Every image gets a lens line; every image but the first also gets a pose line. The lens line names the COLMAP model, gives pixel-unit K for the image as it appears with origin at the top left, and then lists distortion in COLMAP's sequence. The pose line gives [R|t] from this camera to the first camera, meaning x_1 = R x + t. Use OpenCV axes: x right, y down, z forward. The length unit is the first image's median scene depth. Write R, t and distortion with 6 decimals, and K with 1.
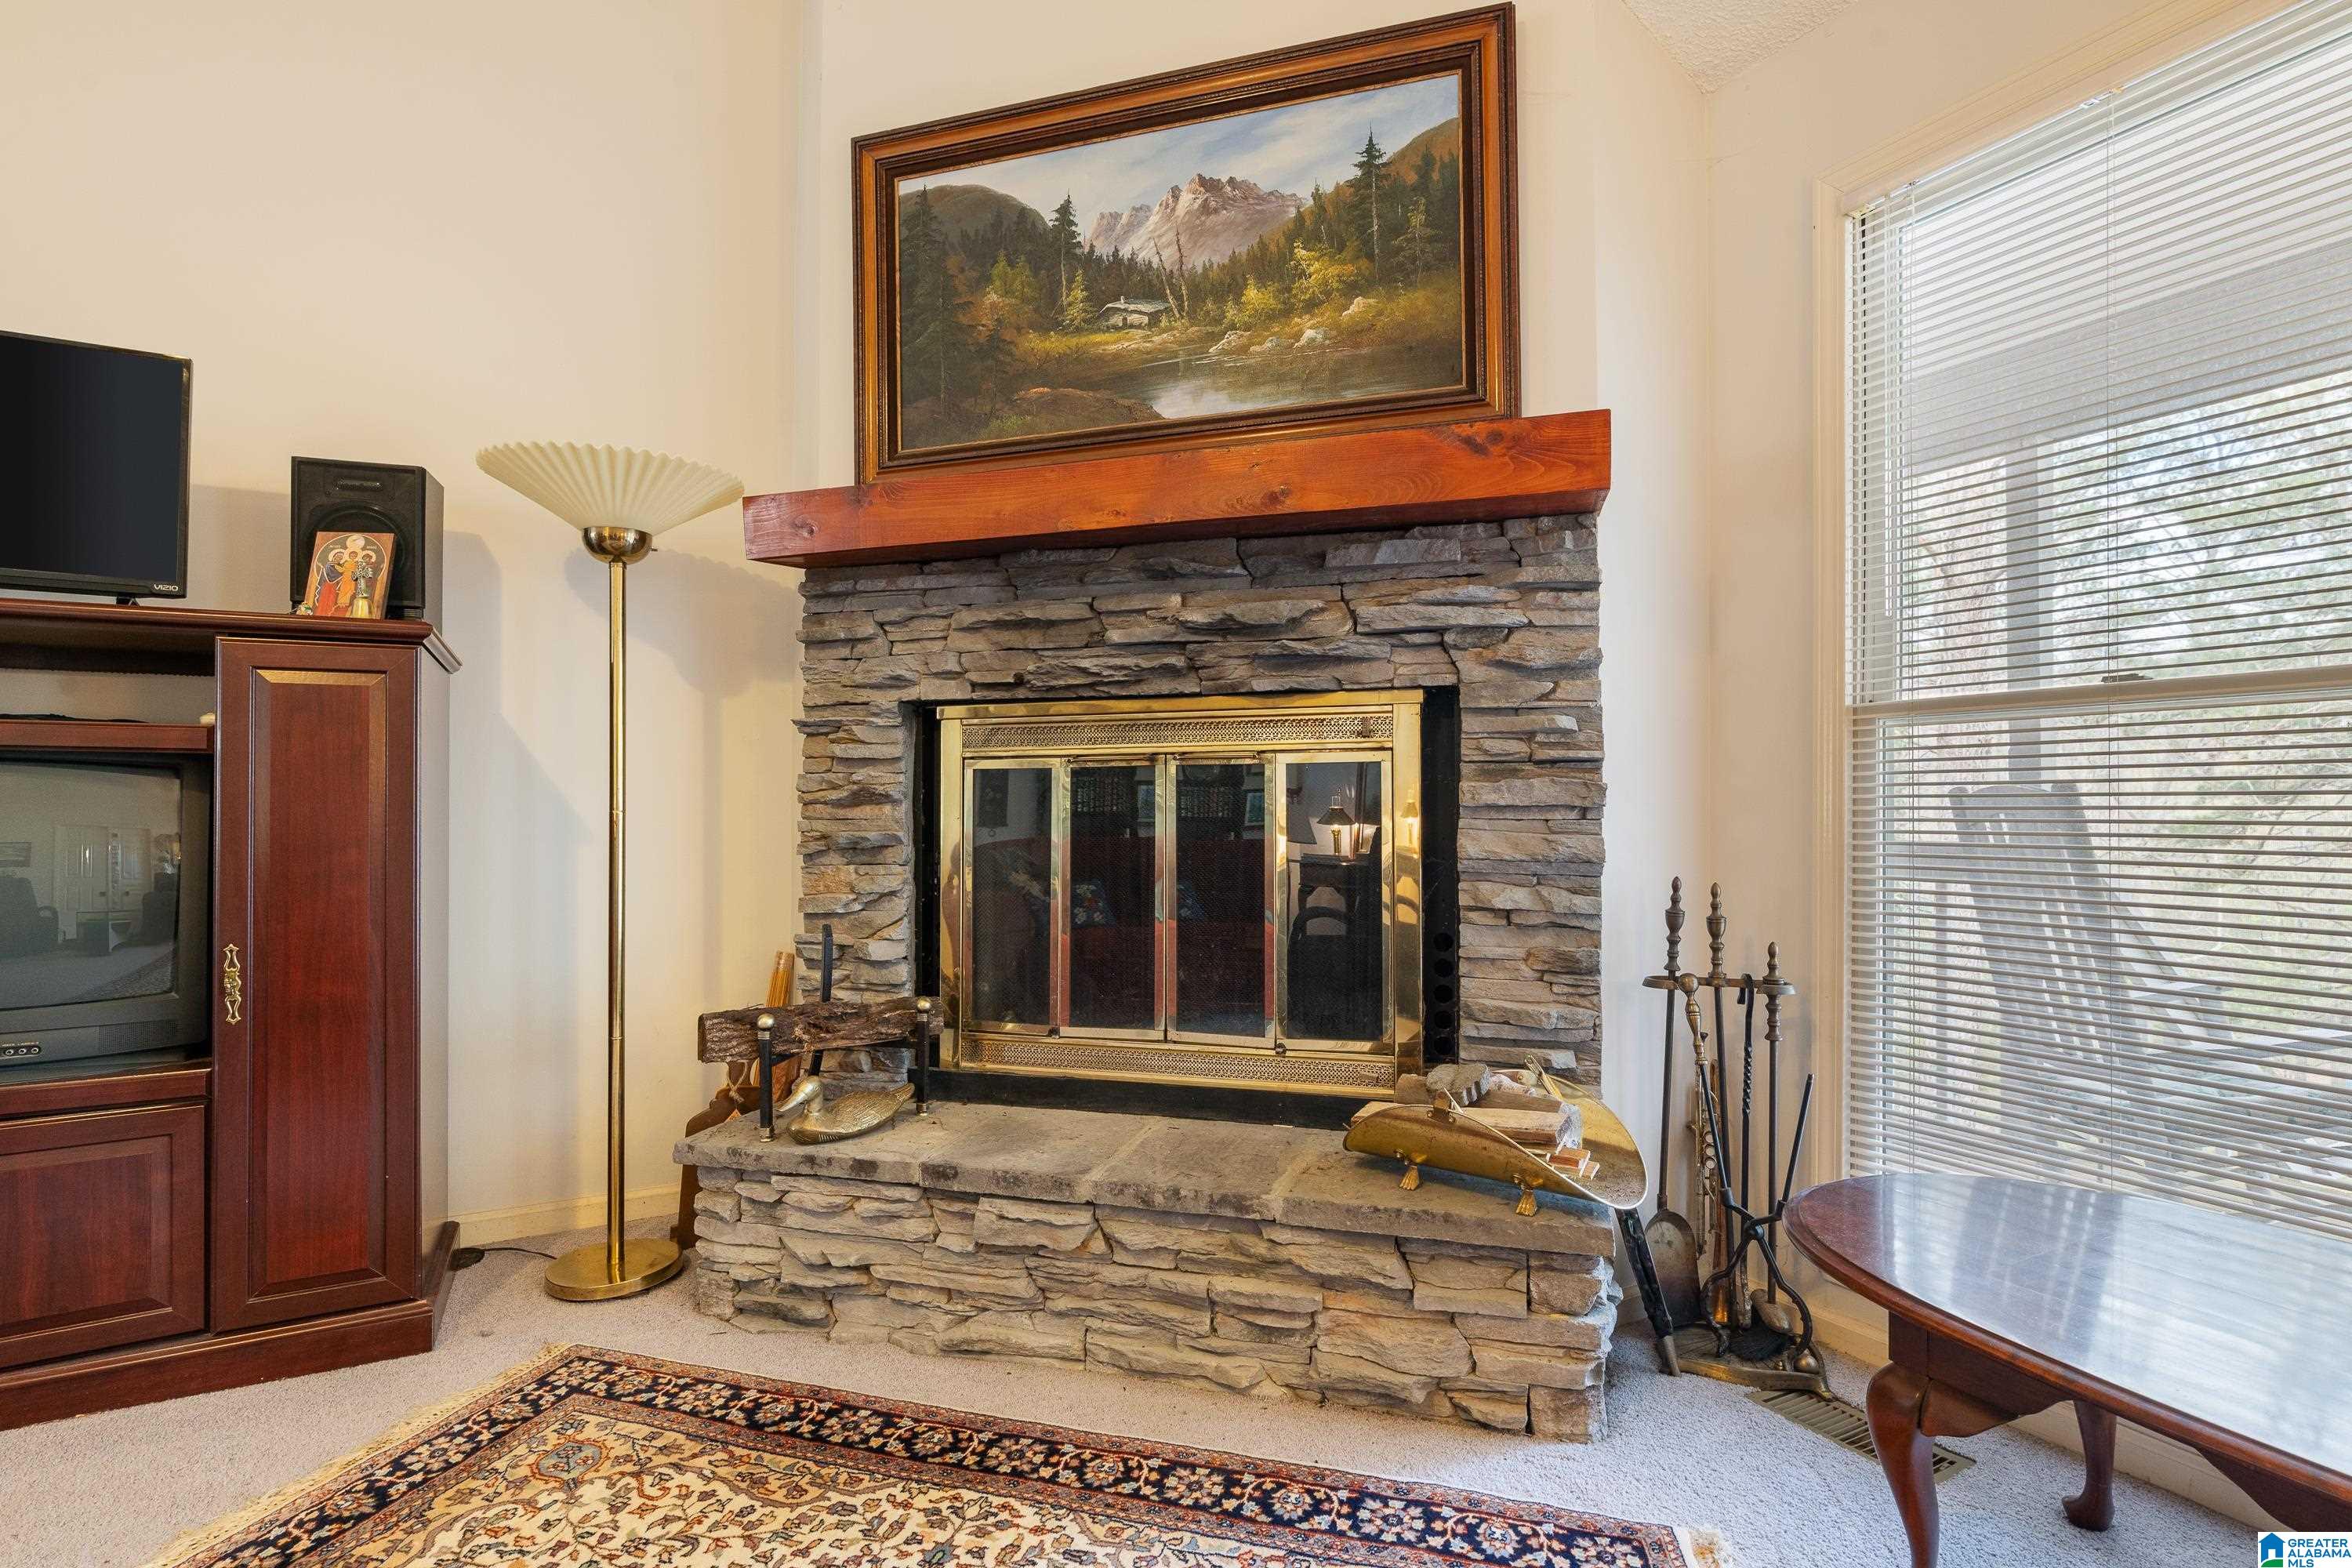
lens RADIAL K [[1126.0, 0, 1175.0], [0, 1126.0, 789.2], [0, 0, 1]] dist [-0.009807, 0.002633]
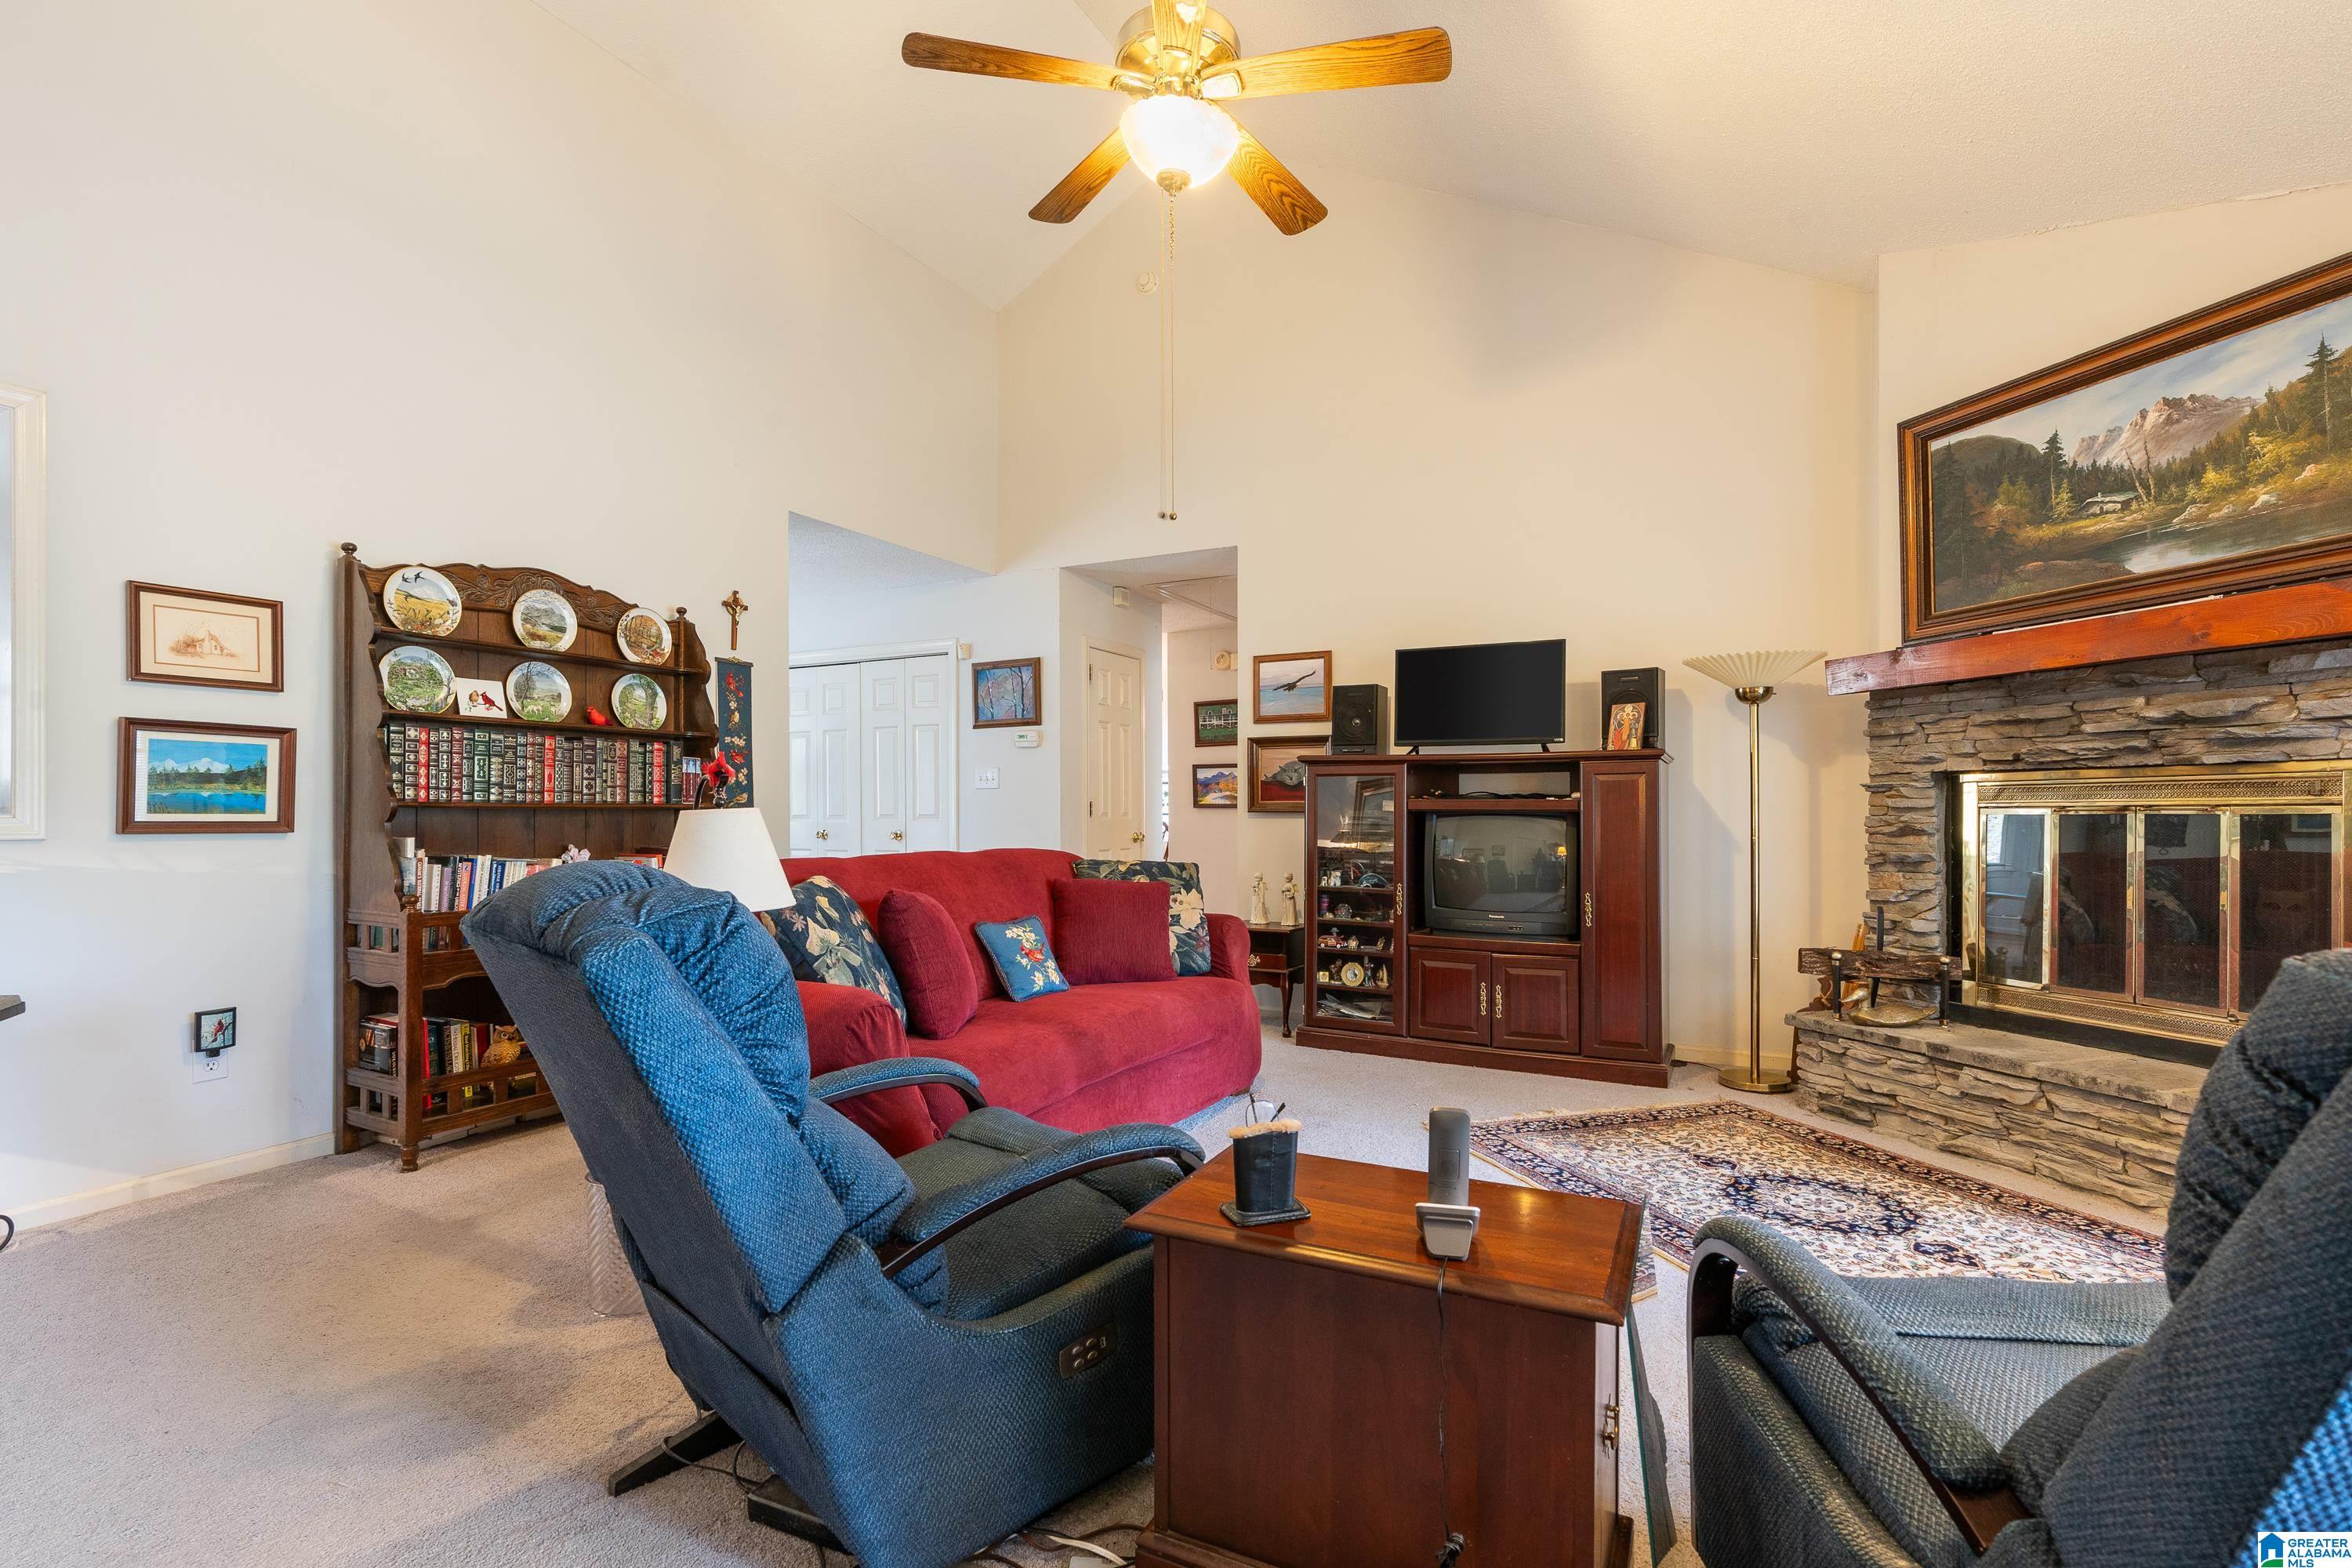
lens RADIAL K [[1063.2, 0, 1192.8], [0, 1063.2, 808.5], [0, 0, 1]] dist [-0.002955, 0.001778]
pose [[0.570654, 0.000118, -0.821190, 0.438901], [0.012384, 0.999885, 0.008750, -0.057800], [0.821097, -0.015163, 0.570587, -0.807978]]
